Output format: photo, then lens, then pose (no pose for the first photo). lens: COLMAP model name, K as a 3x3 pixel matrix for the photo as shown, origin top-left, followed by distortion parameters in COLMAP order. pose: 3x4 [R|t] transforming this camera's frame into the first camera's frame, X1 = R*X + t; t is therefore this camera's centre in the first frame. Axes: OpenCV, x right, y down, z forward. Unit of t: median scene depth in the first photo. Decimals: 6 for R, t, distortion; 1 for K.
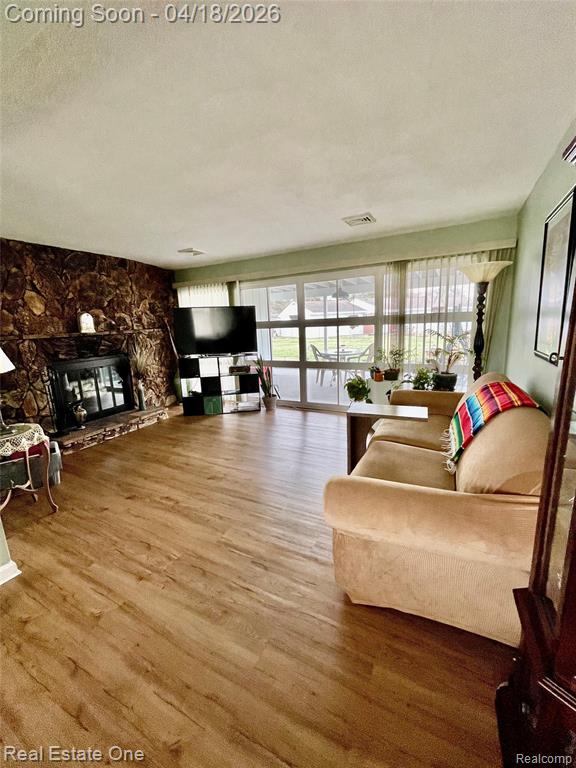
lens RADIAL K [[309.4, 0, 287.9], [0, 309.4, 382.9], [0, 0, 1]] dist [-0.012011, -0.000027]
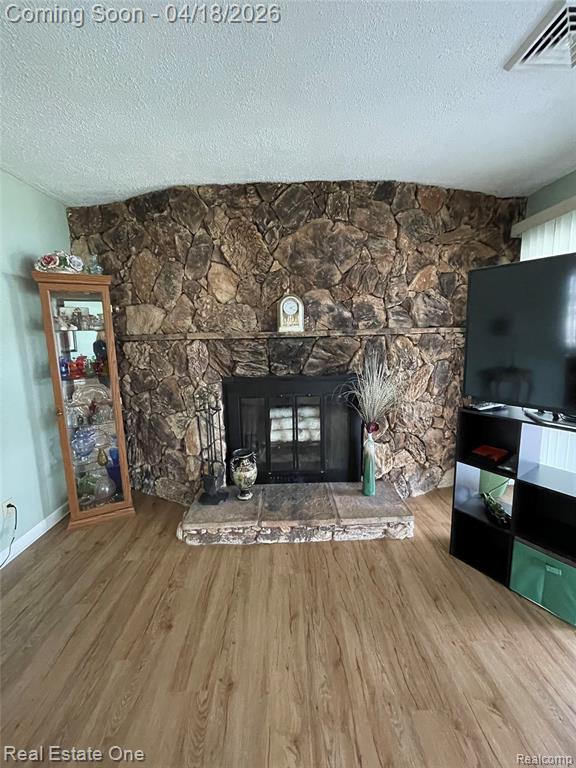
lens RADIAL K [[309.4, 0, 292.2], [0, 309.4, 377.5], [0, 0, 1]] dist [-0.012011, -0.000027]
pose [[0.486212, 0.156815, -0.859655, -0.149997], [-0.165358, 0.982503, 0.085699, -0.122307], [0.858053, 0.100483, 0.503636, 0.680800]]
